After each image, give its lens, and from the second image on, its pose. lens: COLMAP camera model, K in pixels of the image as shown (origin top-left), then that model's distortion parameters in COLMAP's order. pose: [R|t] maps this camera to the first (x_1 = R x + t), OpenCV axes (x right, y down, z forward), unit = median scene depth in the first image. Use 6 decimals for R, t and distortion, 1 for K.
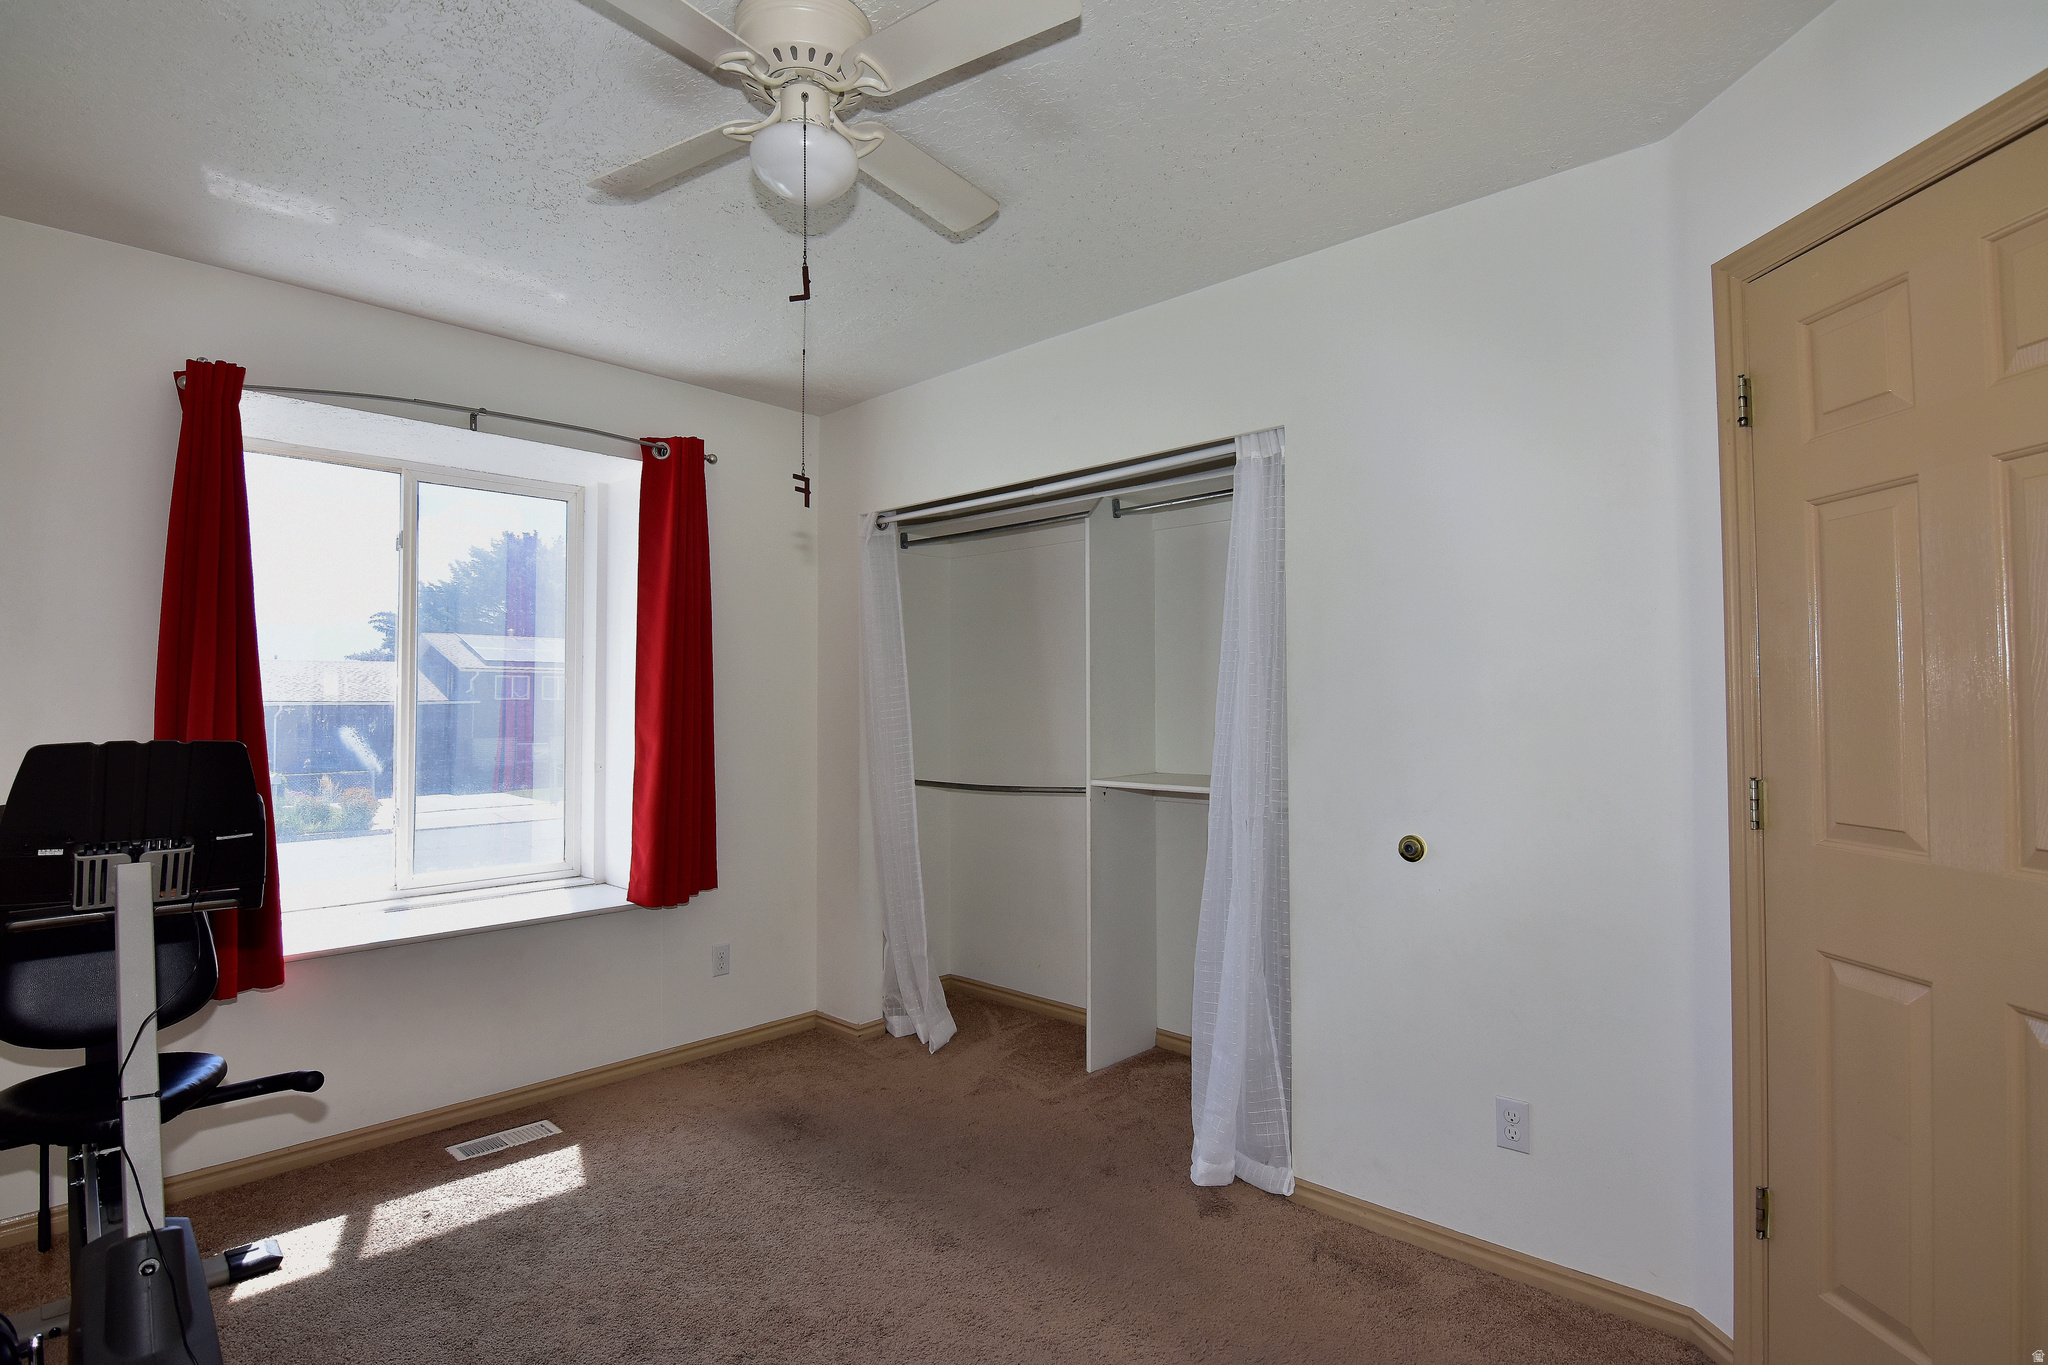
lens RADIAL K [[959.2, 0, 1033.5], [0, 959.2, 676.4], [0, 0, 1]] dist [-0.002209, -0.000424]
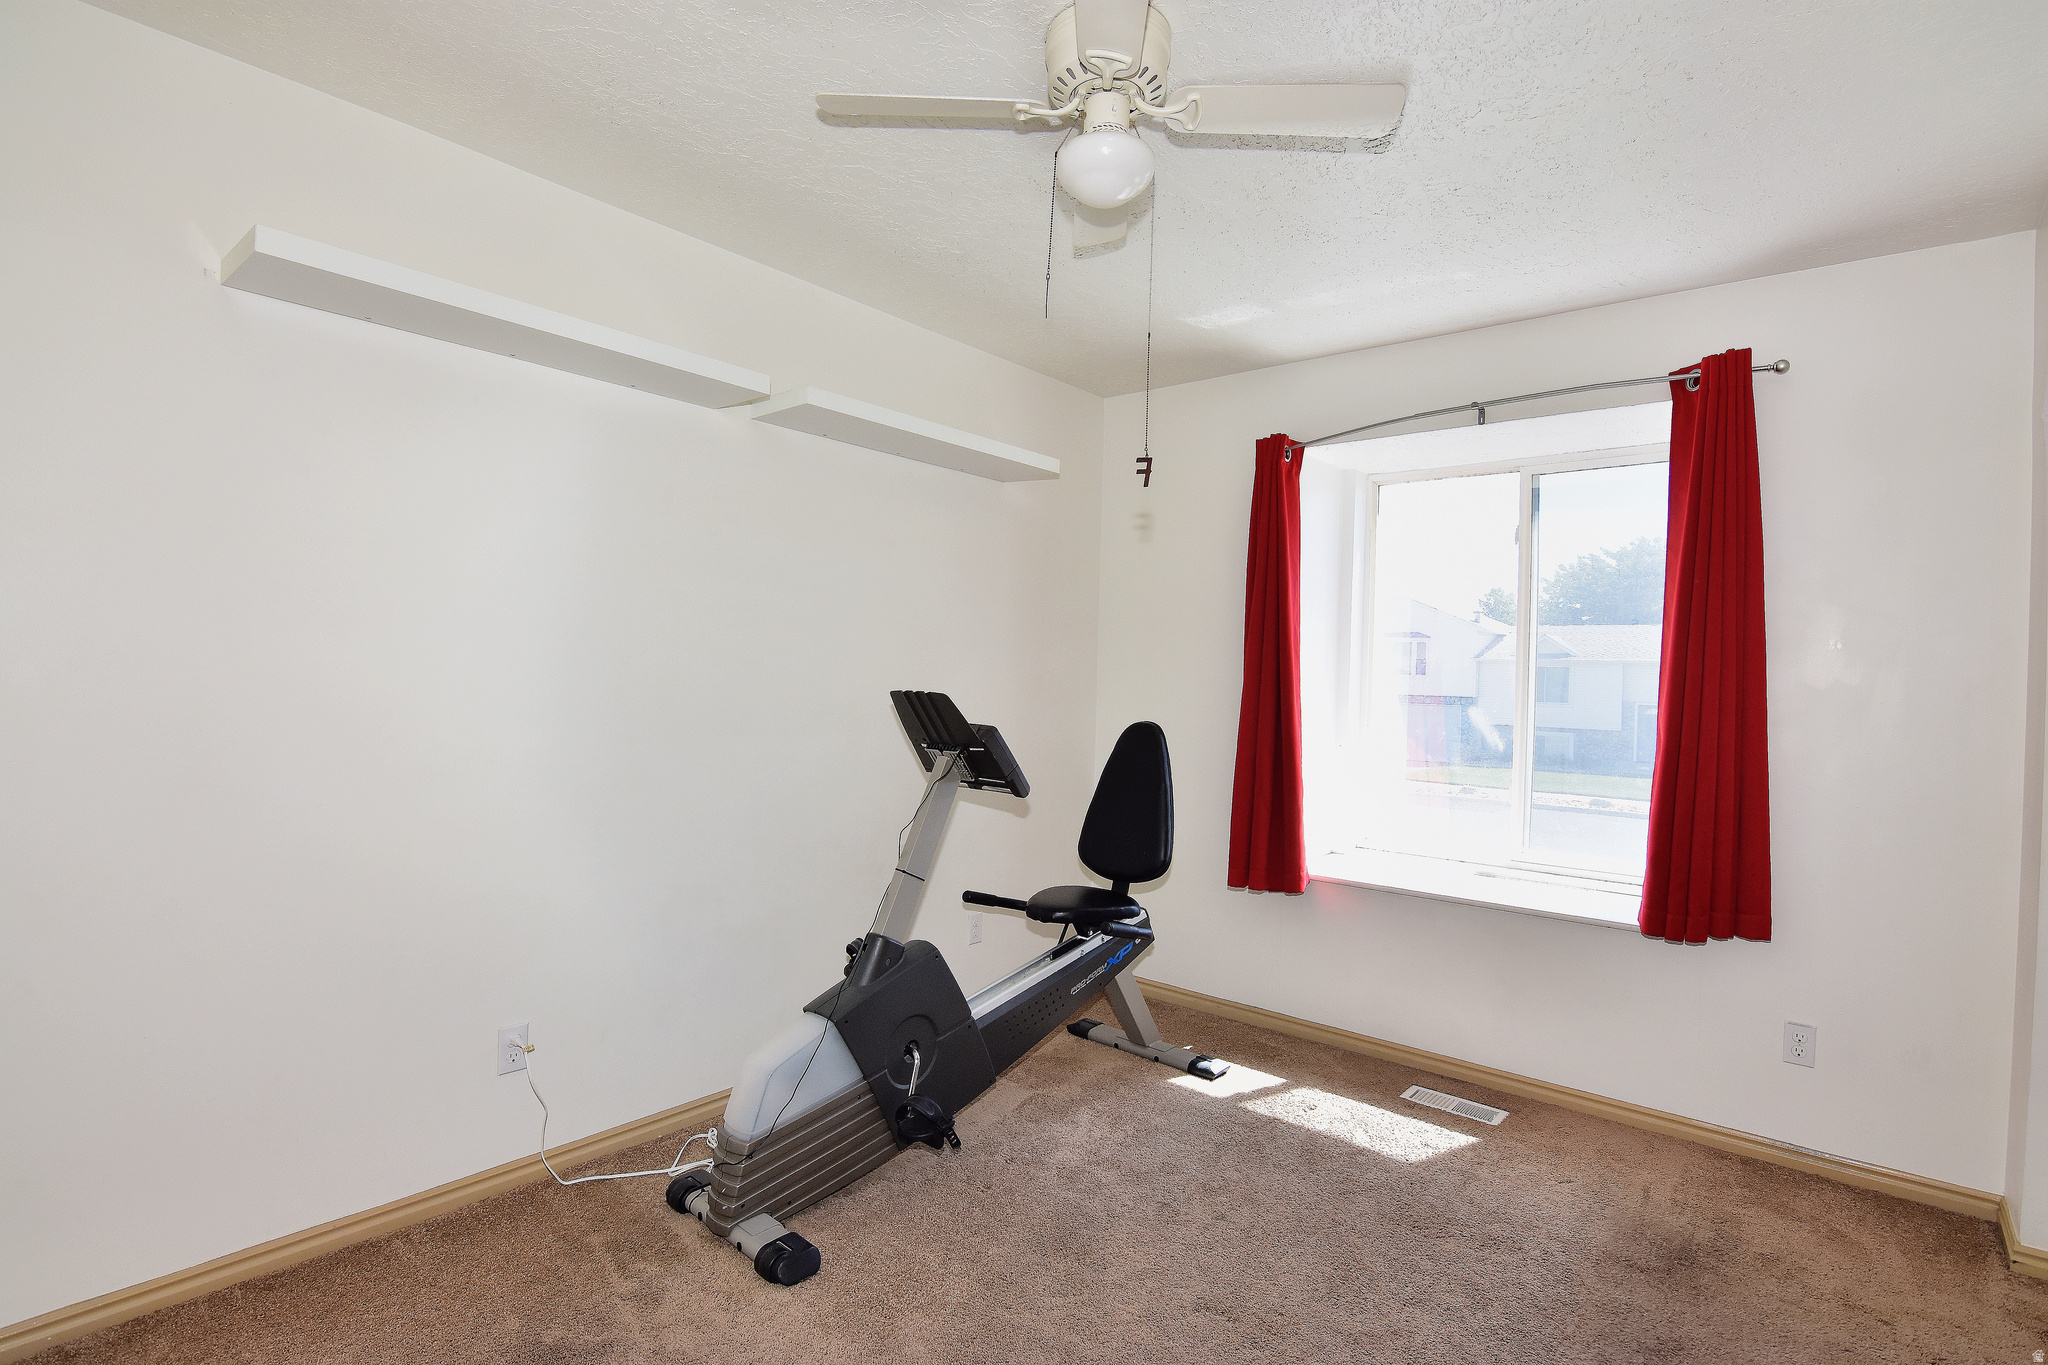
lens RADIAL K [[959.2, 0, 1033.5], [0, 959.2, 676.4], [0, 0, 1]] dist [-0.002209, -0.000424]
pose [[0.120958, 0.007389, -0.992630, 0.405360], [0.001196, 0.999970, 0.007590, 0.009035], [0.992657, -0.002105, 0.120946, 0.402207]]
